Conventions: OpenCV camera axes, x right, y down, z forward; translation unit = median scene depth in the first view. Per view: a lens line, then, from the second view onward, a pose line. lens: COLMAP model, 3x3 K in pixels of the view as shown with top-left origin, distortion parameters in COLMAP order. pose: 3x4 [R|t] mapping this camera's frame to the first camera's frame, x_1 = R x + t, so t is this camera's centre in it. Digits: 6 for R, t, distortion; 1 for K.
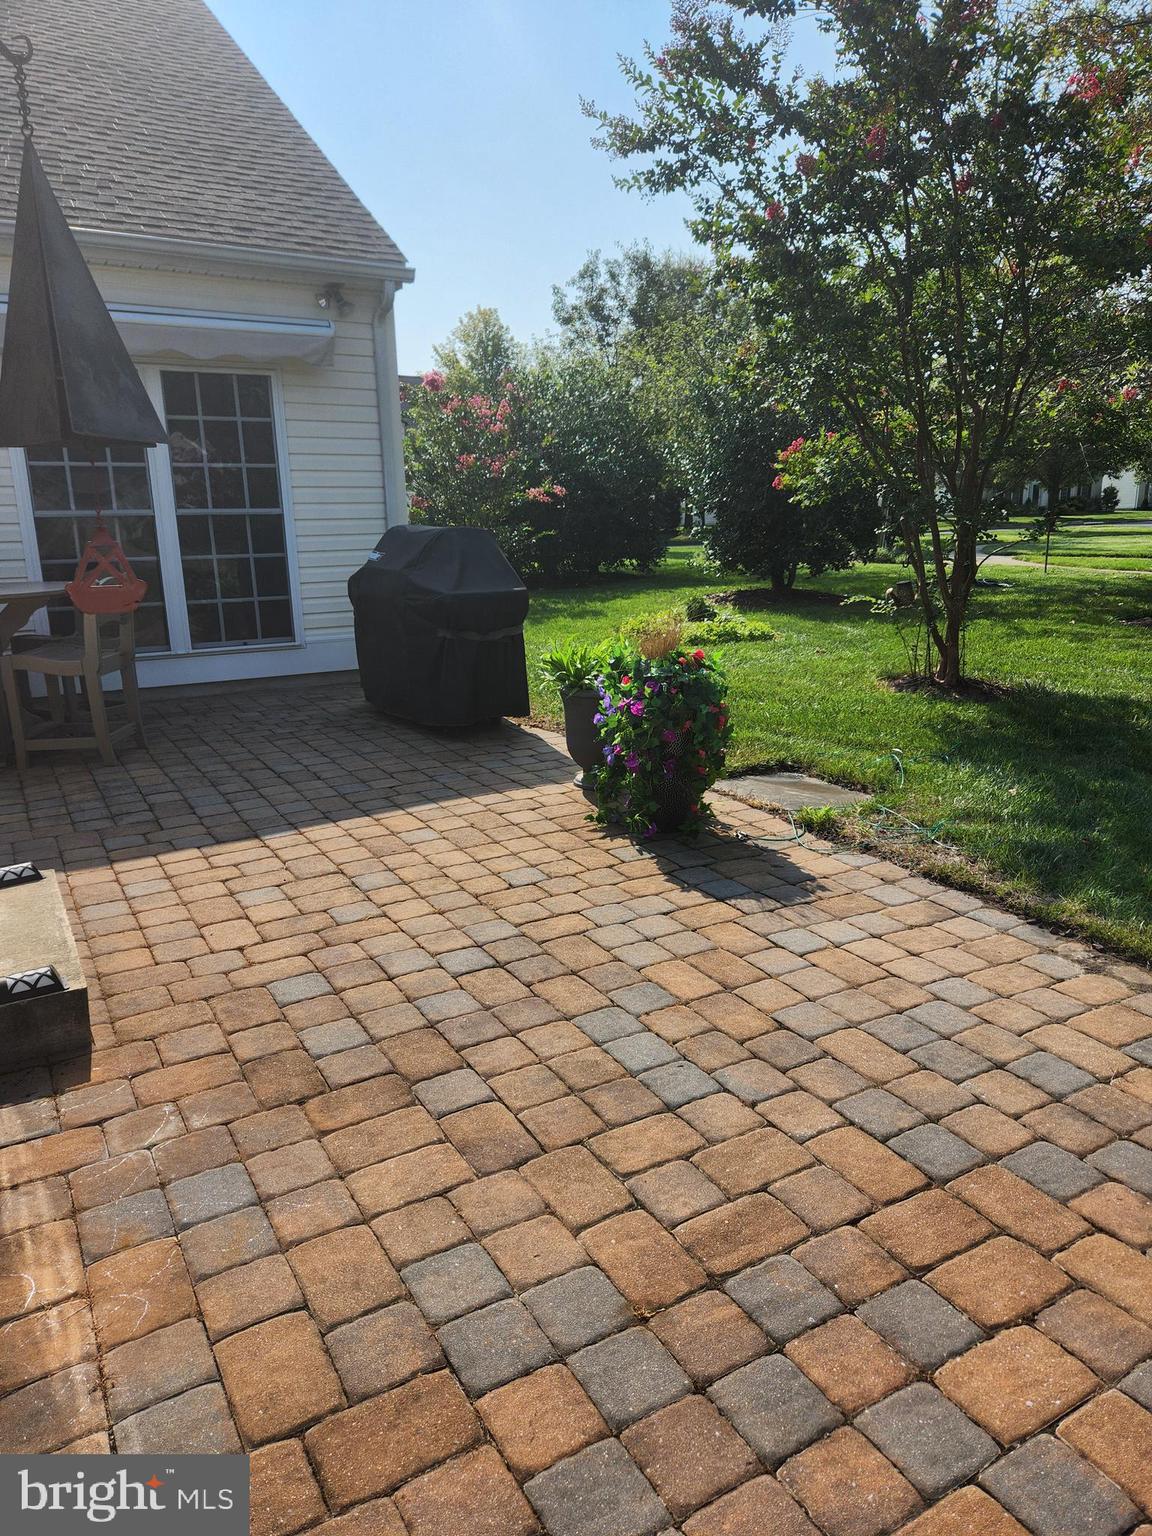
lens RADIAL K [[1042.5, 0, 577.8], [0, 1042.5, 775.6], [0, 0, 1]] dist [0.089836, -0.083132]
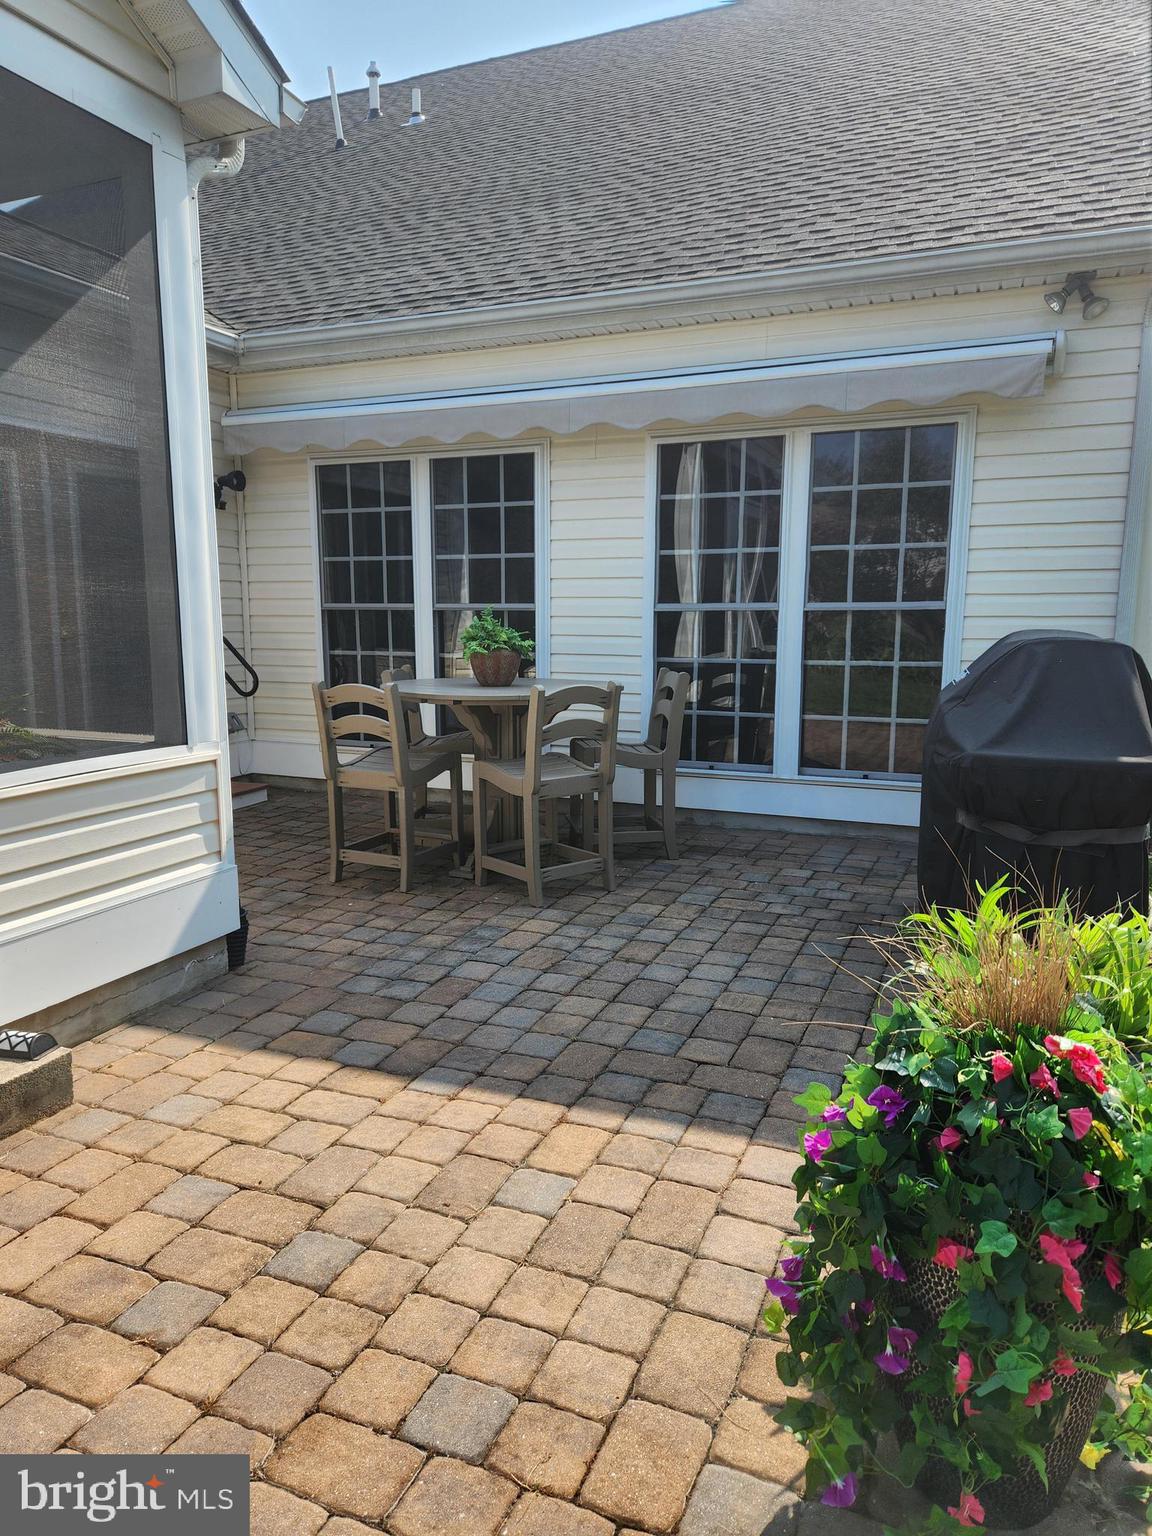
lens RADIAL K [[1042.5, 0, 577.8], [0, 1042.5, 775.6], [0, 0, 1]] dist [0.089836, -0.083132]
pose [[0.591354, 0.152907, -0.791783, 0.270728], [-0.211791, 0.976840, 0.030466, -0.178700], [0.778104, 0.149676, 0.610042, 0.643556]]
